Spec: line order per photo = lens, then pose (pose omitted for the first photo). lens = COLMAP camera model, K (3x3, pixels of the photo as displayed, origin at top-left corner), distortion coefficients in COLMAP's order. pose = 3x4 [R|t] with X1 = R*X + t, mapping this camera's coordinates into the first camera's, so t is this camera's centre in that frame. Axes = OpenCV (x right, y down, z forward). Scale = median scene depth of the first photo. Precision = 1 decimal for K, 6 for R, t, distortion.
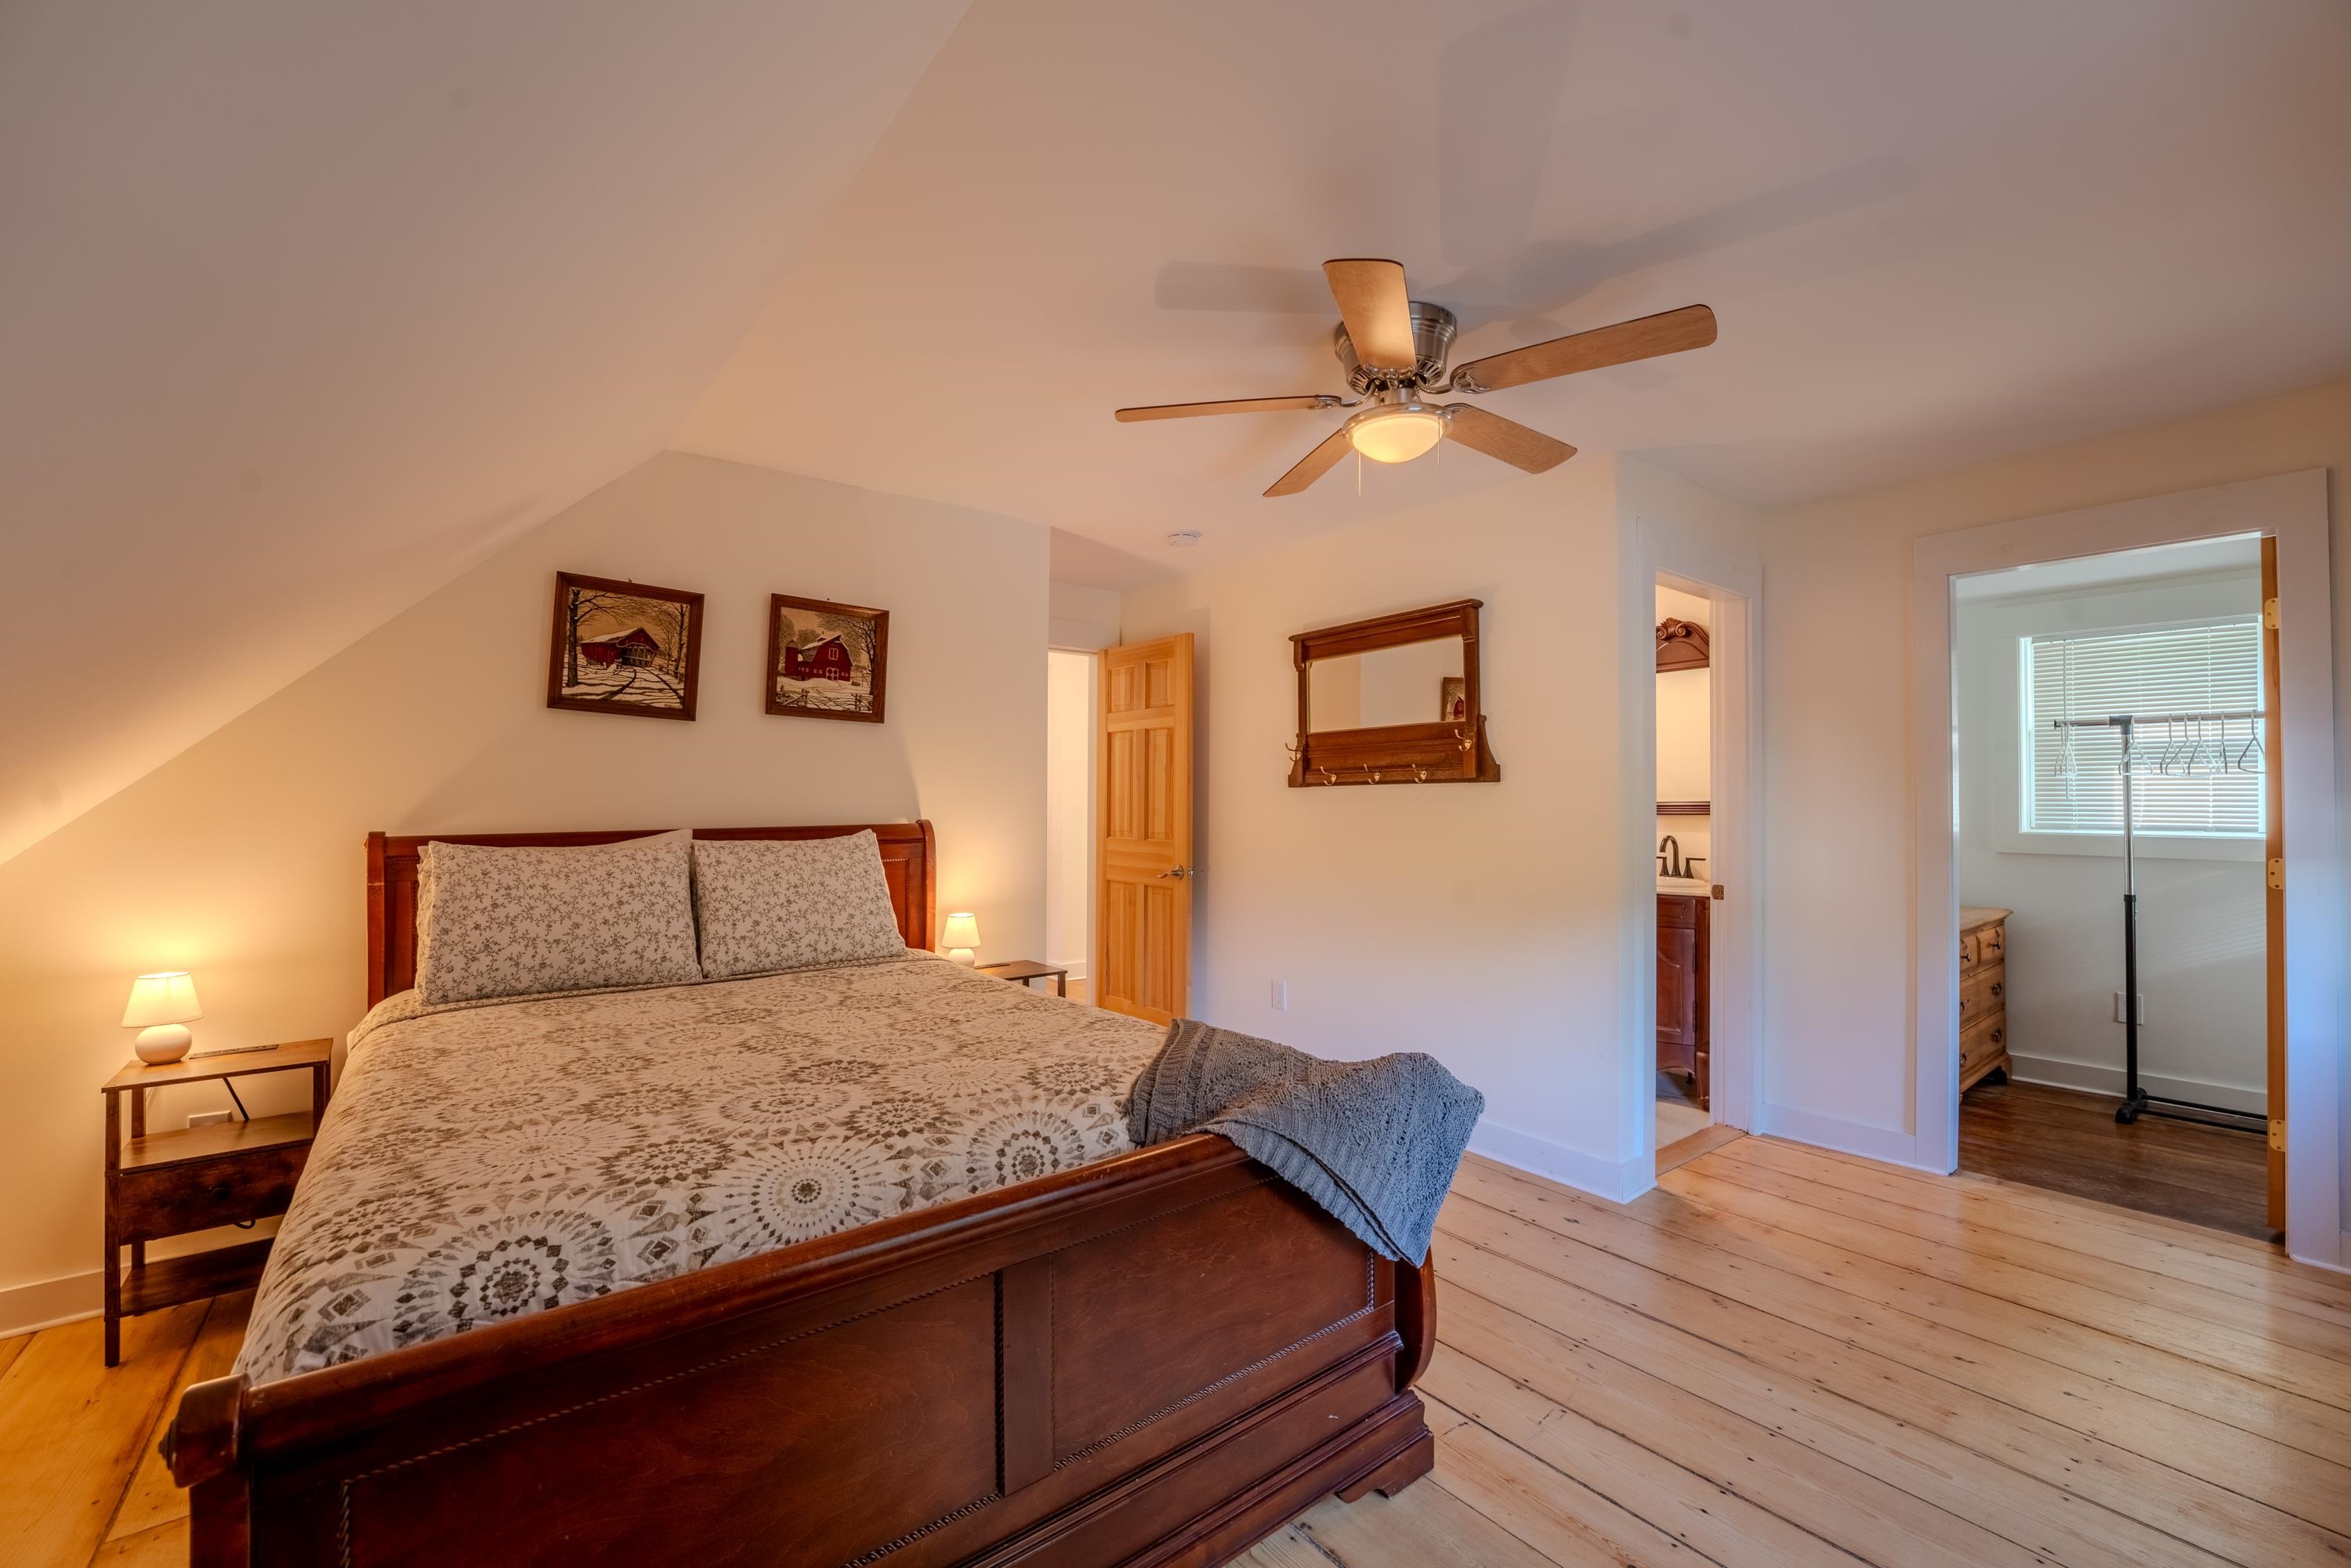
lens RADIAL K [[931.2, 0, 1172.8], [0, 931.2, 788.6], [0, 0, 1]] dist [-0.067069, 0.000041]
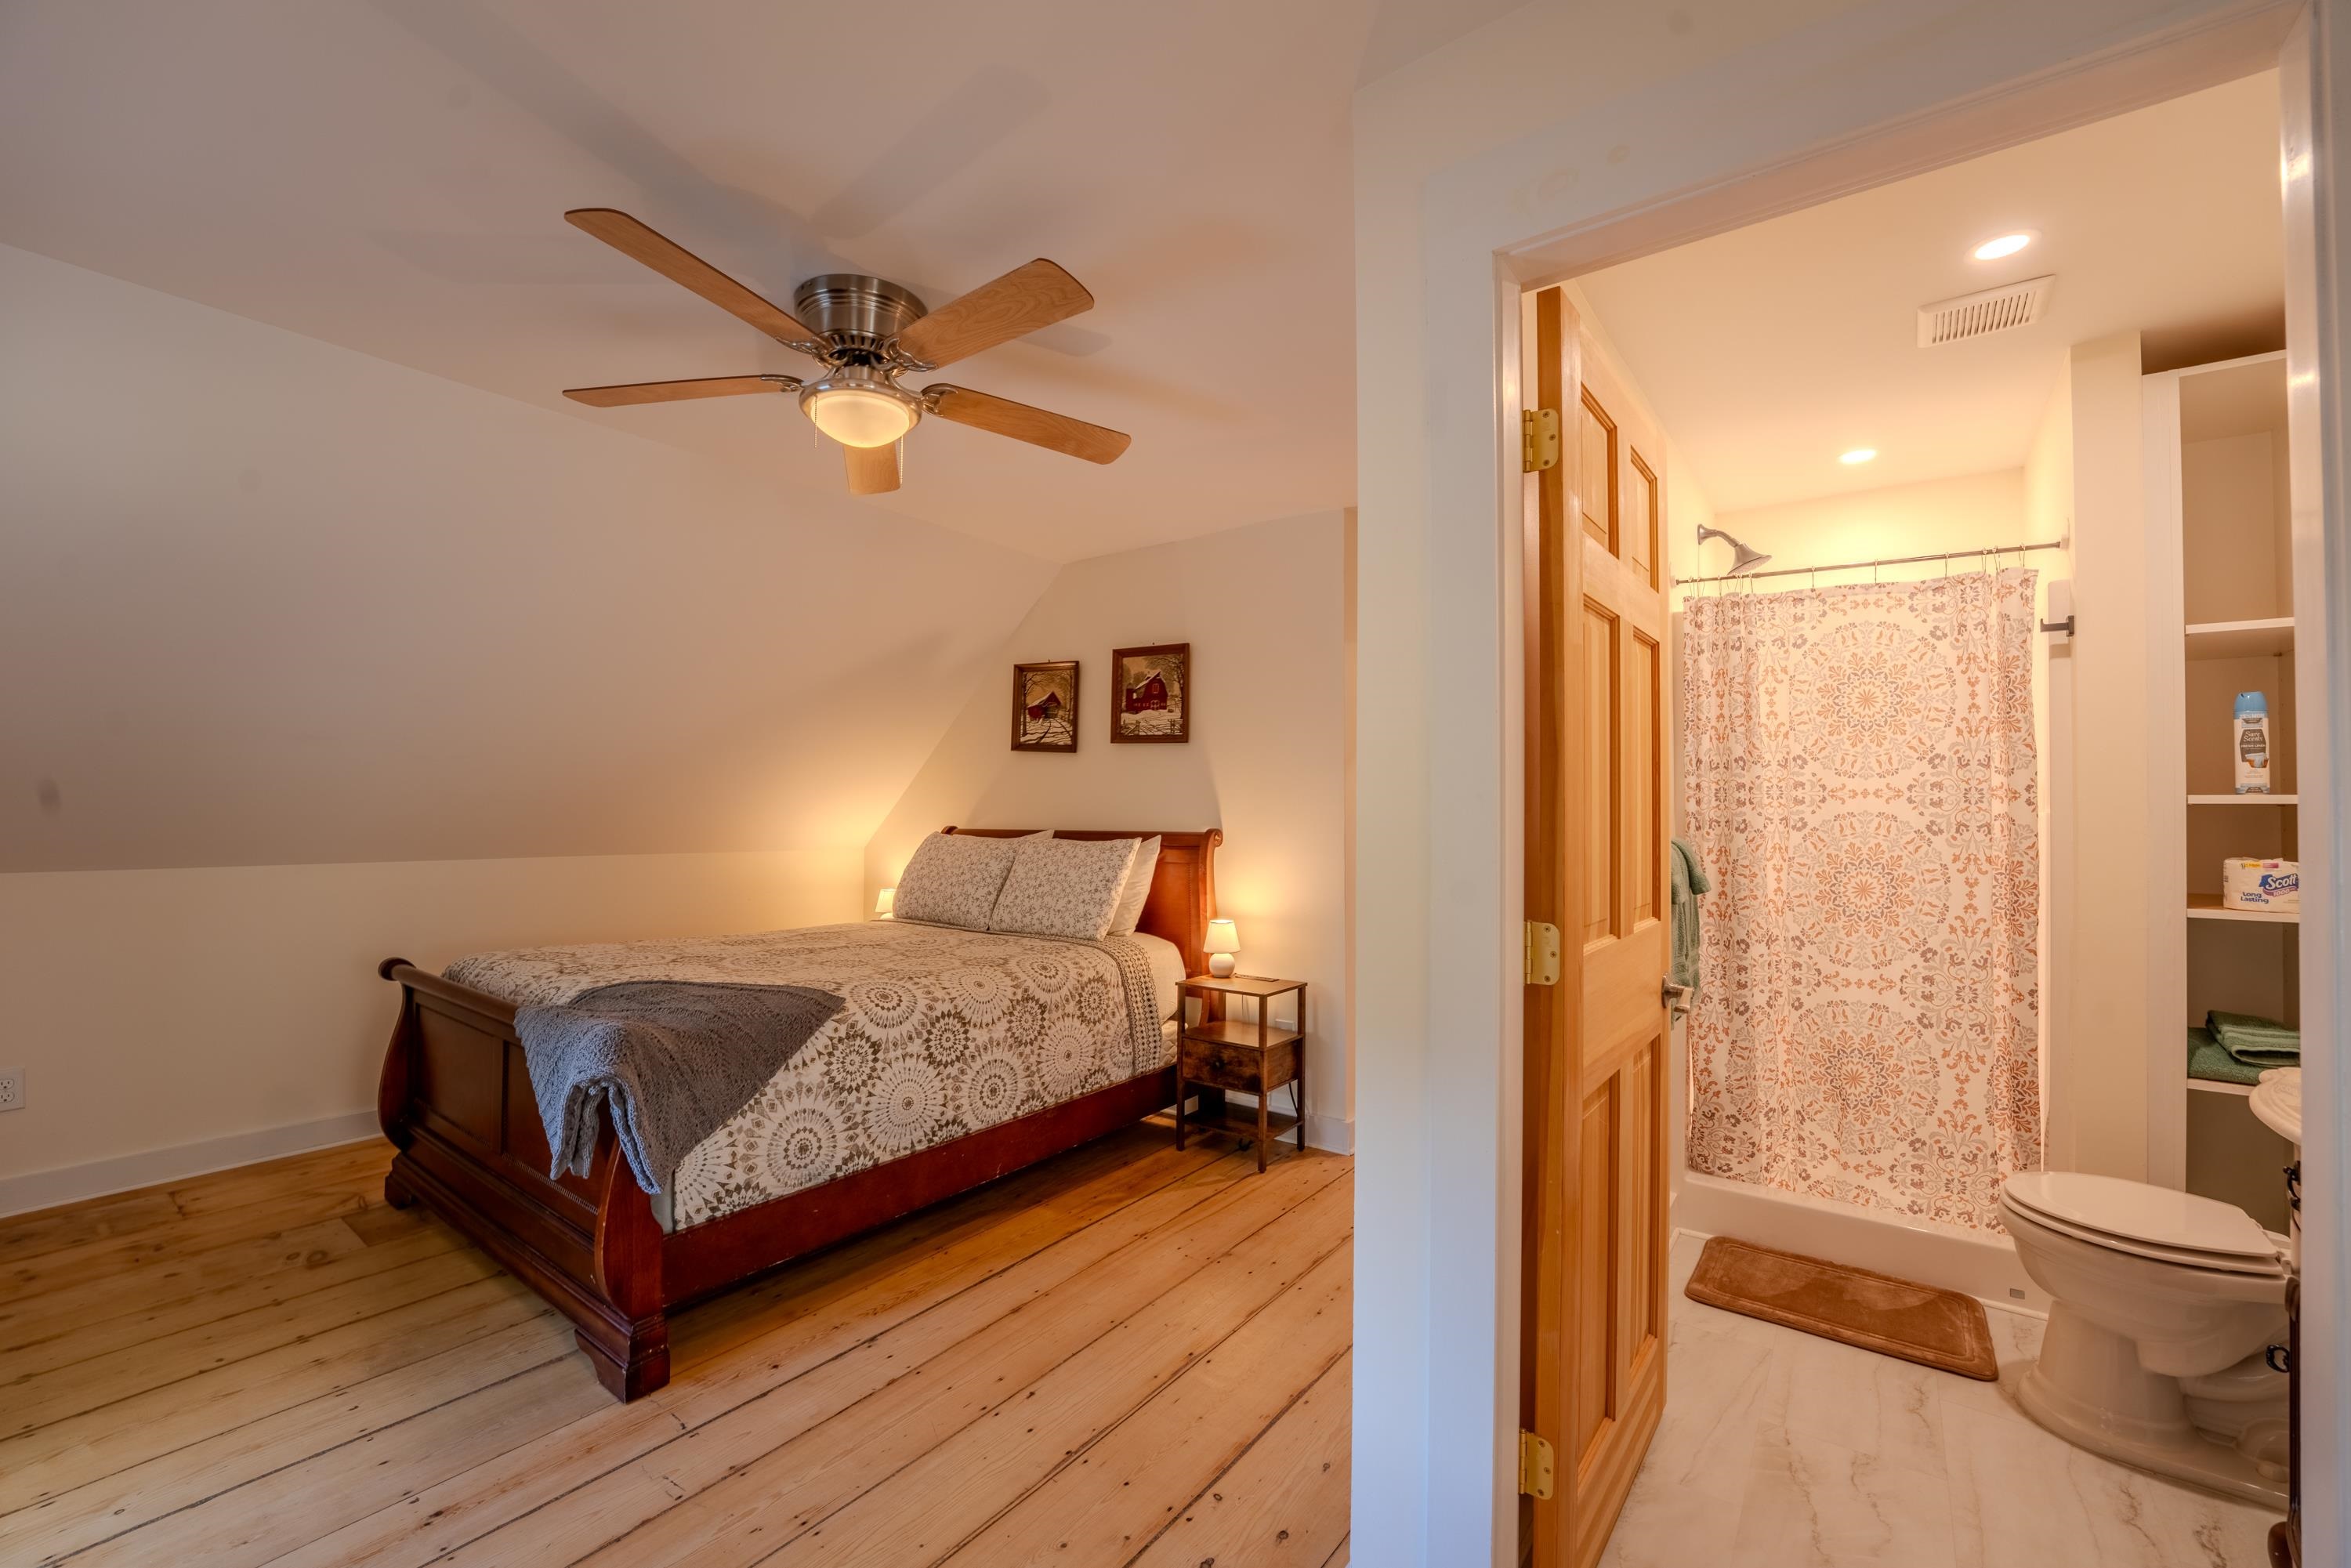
lens RADIAL K [[953.3, 0, 1171.5], [0, 953.3, 782.8], [0, 0, 1]] dist [-0.028271, 0.000752]
pose [[0.258049, -0.025305, -0.965800, 0.860519], [0.005839, 0.999680, -0.024632, 0.007619], [0.966114, 0.000717, 0.258115, 0.723583]]
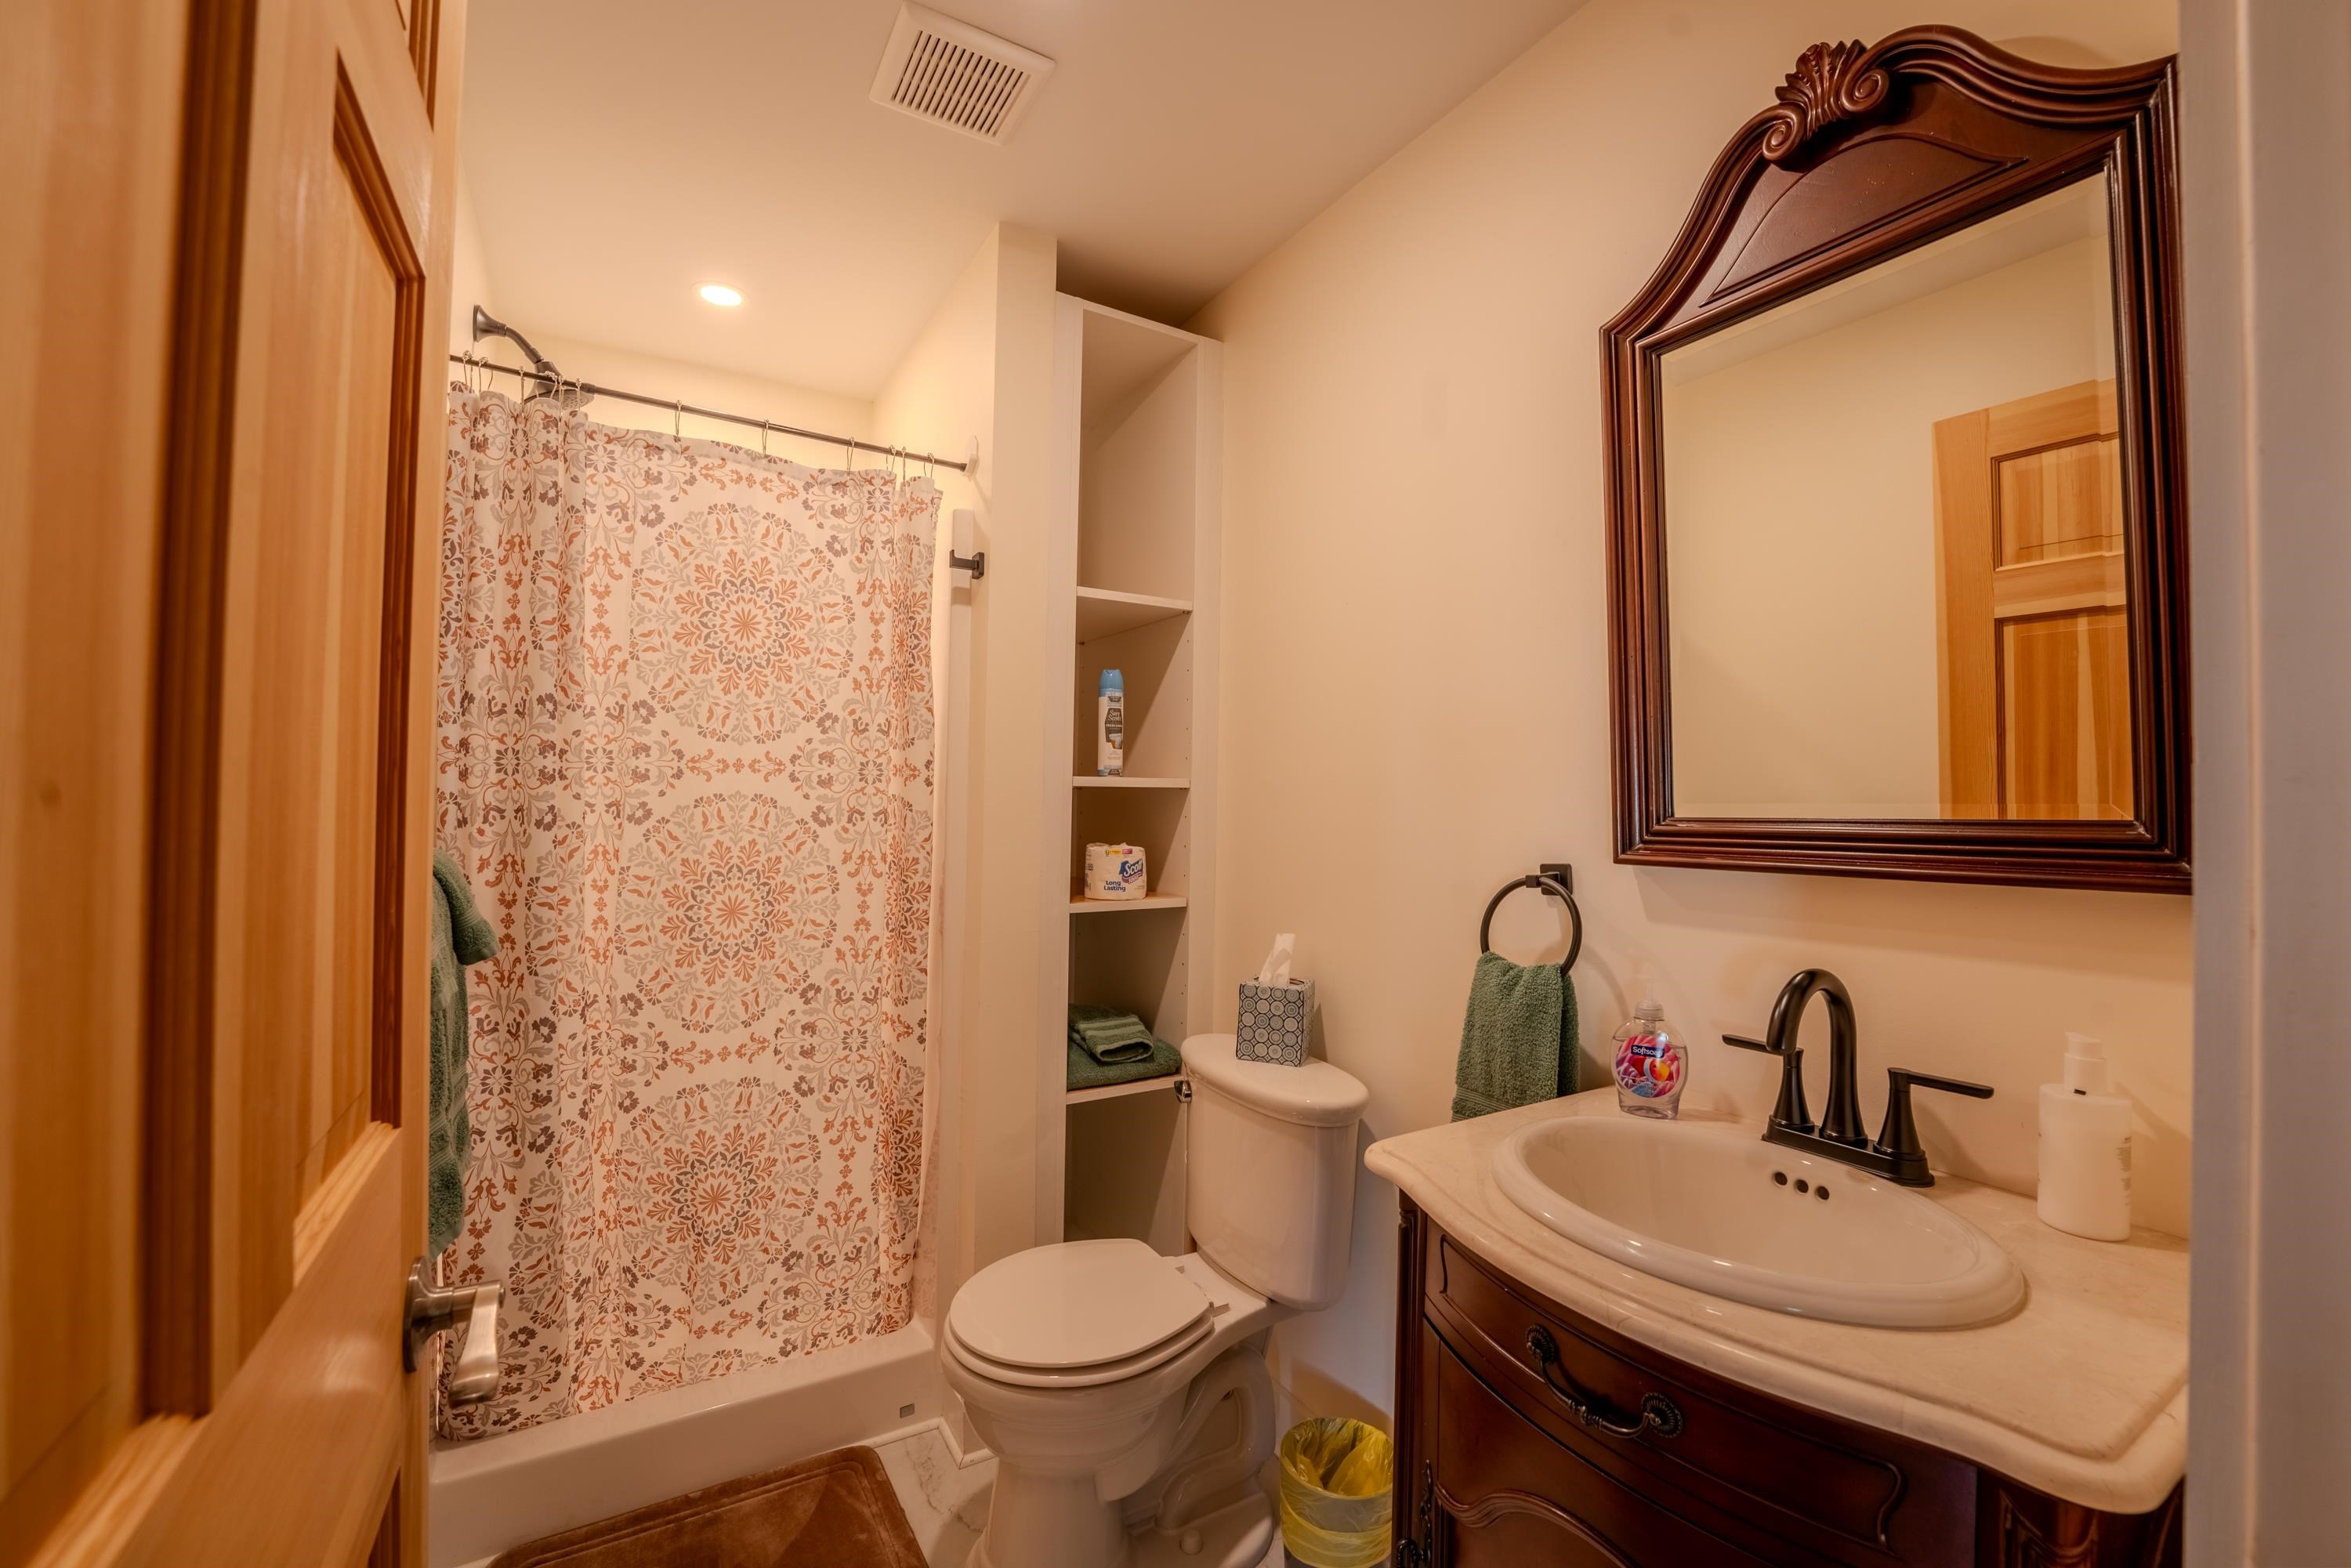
lens RADIAL K [[953.3, 0, 1171.5], [0, 953.3, 782.8], [0, 0, 1]] dist [-0.028271, 0.000752]
pose [[0.992670, 0.007116, -0.120648, 0.550521], [-0.007545, 0.999967, -0.003095, 0.009902], [0.120622, 0.003982, 0.992691, 0.996814]]
